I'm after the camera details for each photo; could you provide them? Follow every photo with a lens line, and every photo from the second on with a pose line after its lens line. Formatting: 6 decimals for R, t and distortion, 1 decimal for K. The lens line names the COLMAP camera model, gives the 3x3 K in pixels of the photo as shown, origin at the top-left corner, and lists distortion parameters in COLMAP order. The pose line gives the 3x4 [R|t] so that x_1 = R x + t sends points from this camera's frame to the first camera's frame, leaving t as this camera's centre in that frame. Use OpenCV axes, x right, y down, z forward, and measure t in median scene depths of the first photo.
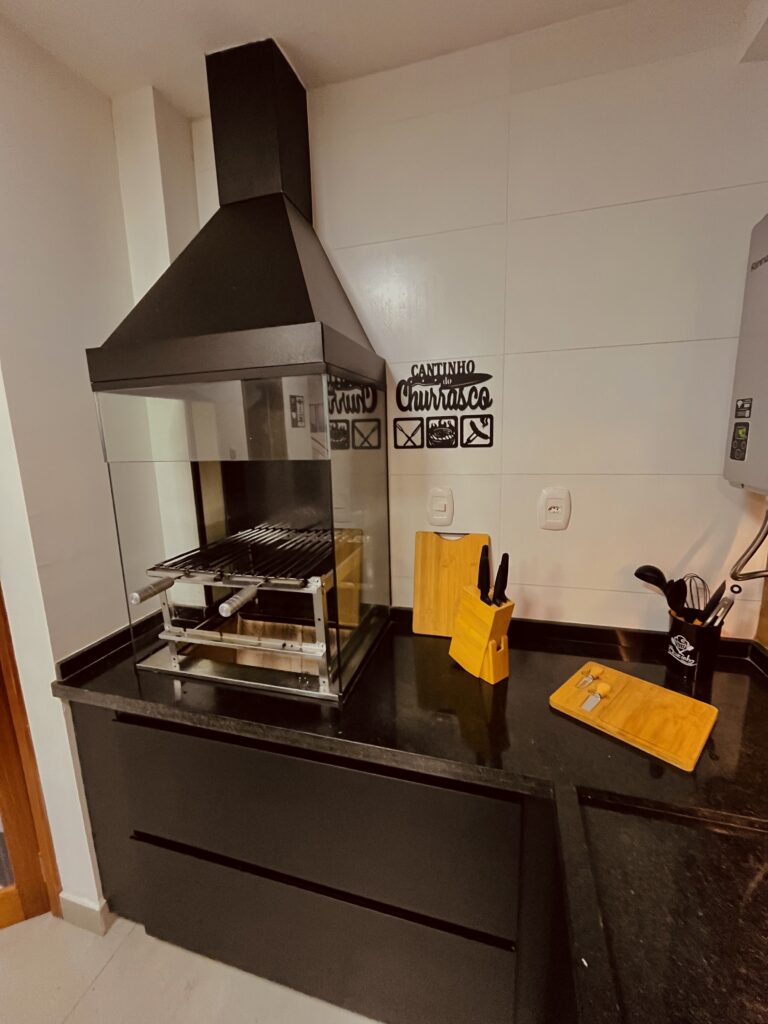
lens RADIAL K [[413.4, 0, 385.5], [0, 413.4, 514.0], [0, 0, 1]] dist [-0.000034, -0.000069]
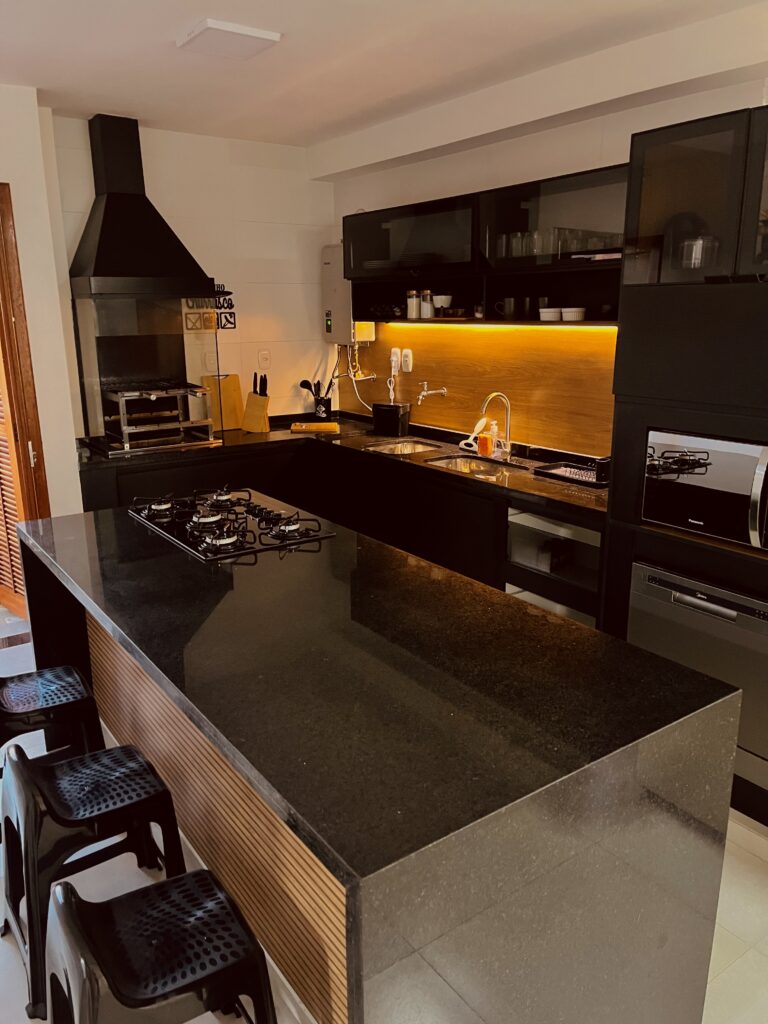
lens RADIAL K [[763.5, 0, 388.0], [0, 763.5, 507.3], [0, 0, 1]] dist [0.013696, 0.000267]
pose [[0.631281, -0.172254, 0.756183, -2.194047], [0.142726, 0.984173, 0.105038, 0.398309], [-0.762308, 0.041619, 0.645874, -1.880442]]
